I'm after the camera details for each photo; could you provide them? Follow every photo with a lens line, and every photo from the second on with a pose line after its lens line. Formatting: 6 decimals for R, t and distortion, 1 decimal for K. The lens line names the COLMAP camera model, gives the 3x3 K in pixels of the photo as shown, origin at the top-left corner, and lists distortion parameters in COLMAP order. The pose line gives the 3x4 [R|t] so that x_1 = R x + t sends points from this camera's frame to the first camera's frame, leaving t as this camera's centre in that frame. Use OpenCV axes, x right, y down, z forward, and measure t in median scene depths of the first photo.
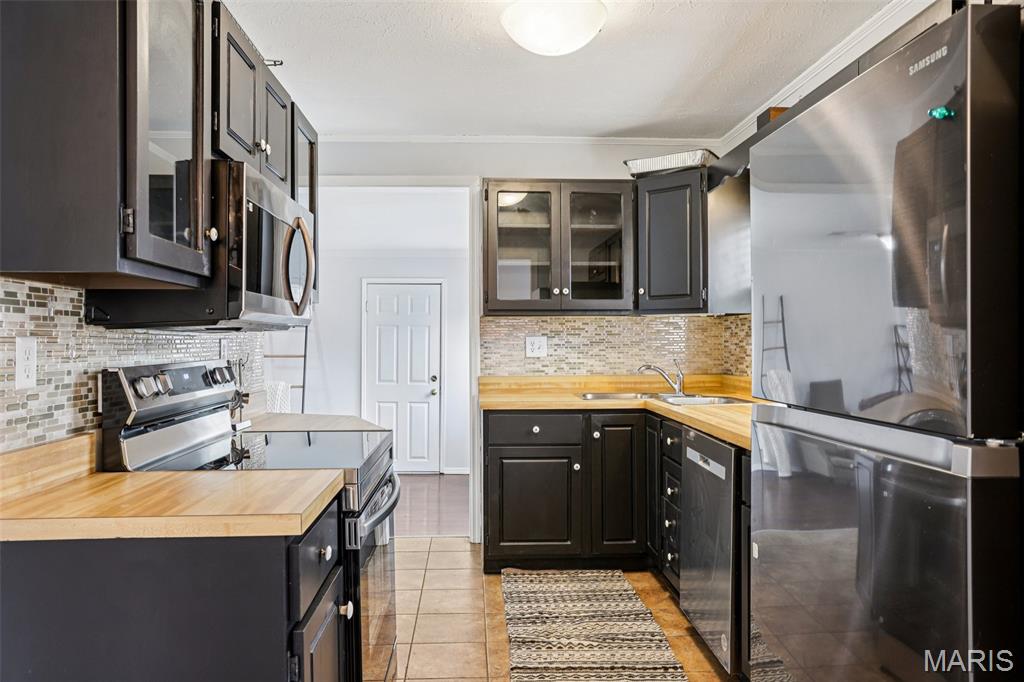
lens RADIAL K [[724.9, 0, 512.0], [0, 724.9, 341.0], [0, 0, 1]] dist [-0.033343, -0.000461]
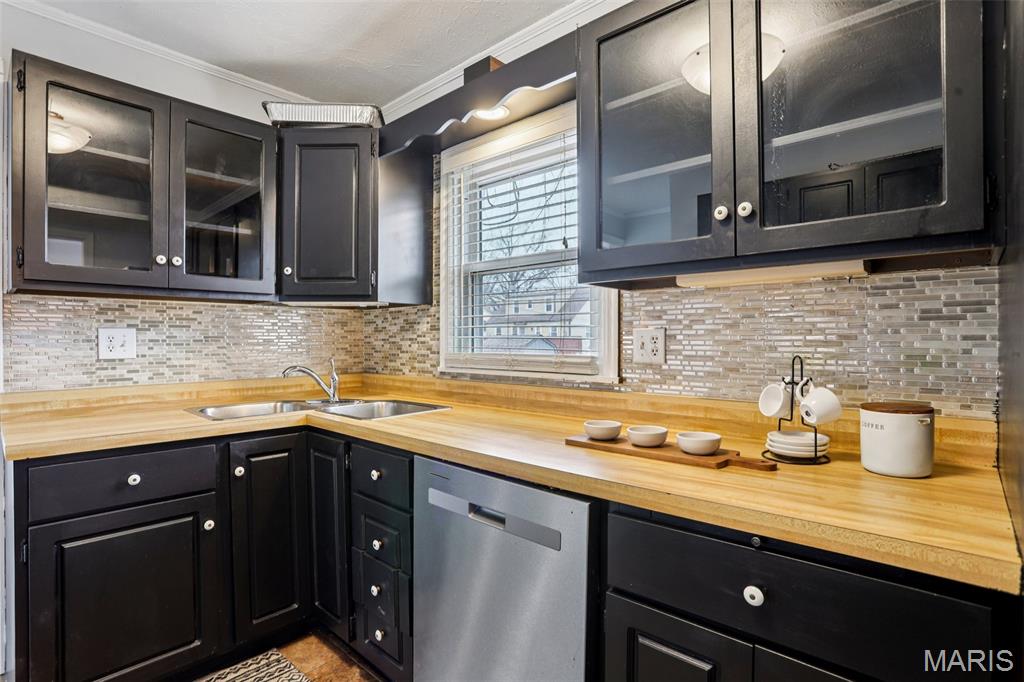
lens RADIAL K [[512.1, 0, 512.0], [0, 512.1, 341.0], [0, 0, 1]] dist [-0.070867, 0.027115]
pose [[0.719777, -0.000056, 0.694205, -0.023524], [0.001994, 0.999996, -0.001987, 0.007770], [-0.694202, 0.002814, 0.719775, 0.440788]]
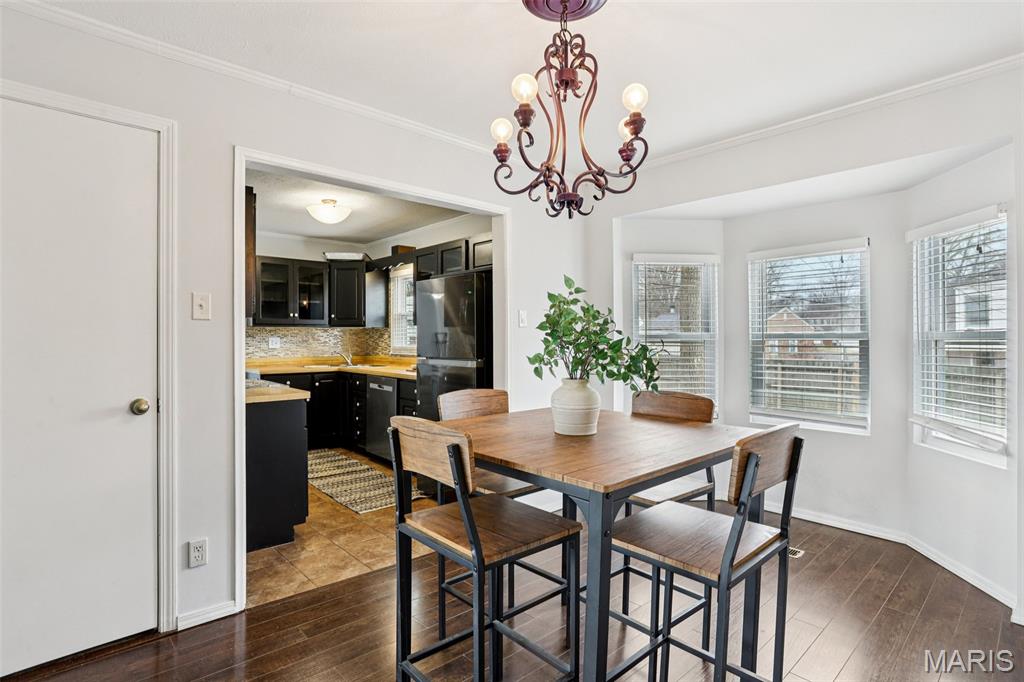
lens RADIAL K [[512.1, 0, 512.0], [0, 512.1, 341.0], [0, 0, 1]] dist [-0.070867, 0.027115]
pose [[0.773392, -0.000145, 0.633929, -0.349103], [-0.000069, 1.000000, 0.000313, 0.002977], [-0.633929, -0.000286, 0.773392, -0.462712]]
